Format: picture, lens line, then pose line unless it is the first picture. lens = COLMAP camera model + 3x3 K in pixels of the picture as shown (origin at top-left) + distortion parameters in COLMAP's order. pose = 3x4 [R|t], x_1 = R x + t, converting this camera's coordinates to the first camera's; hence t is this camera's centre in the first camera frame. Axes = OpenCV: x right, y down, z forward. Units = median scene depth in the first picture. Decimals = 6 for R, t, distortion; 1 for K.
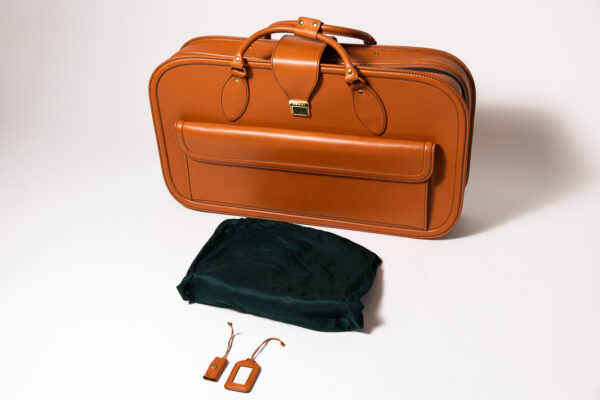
lens RADIAL K [[706.1, 0, 300.0], [0, 706.1, 200.0], [0, 0, 1]] dist [-0.016694, -0.008058]
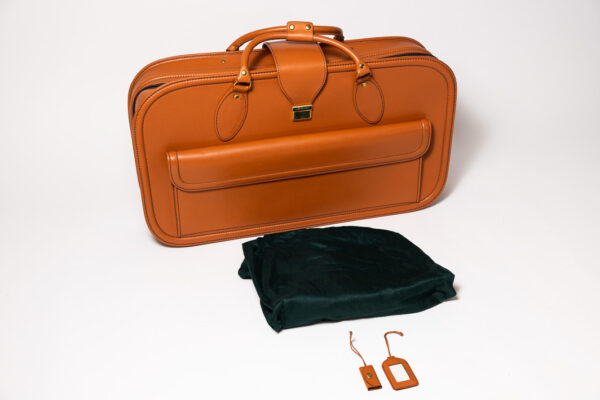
lens RADIAL K [[706.1, 0, 300.0], [0, 706.1, 200.0], [0, 0, 1]] dist [-0.016694, -0.008058]
pose [[0.849878, -0.239078, 0.469627, -0.509728], [0.246249, 0.968057, 0.047186, -0.059295], [-0.465906, 0.075543, 0.881603, 0.135574]]
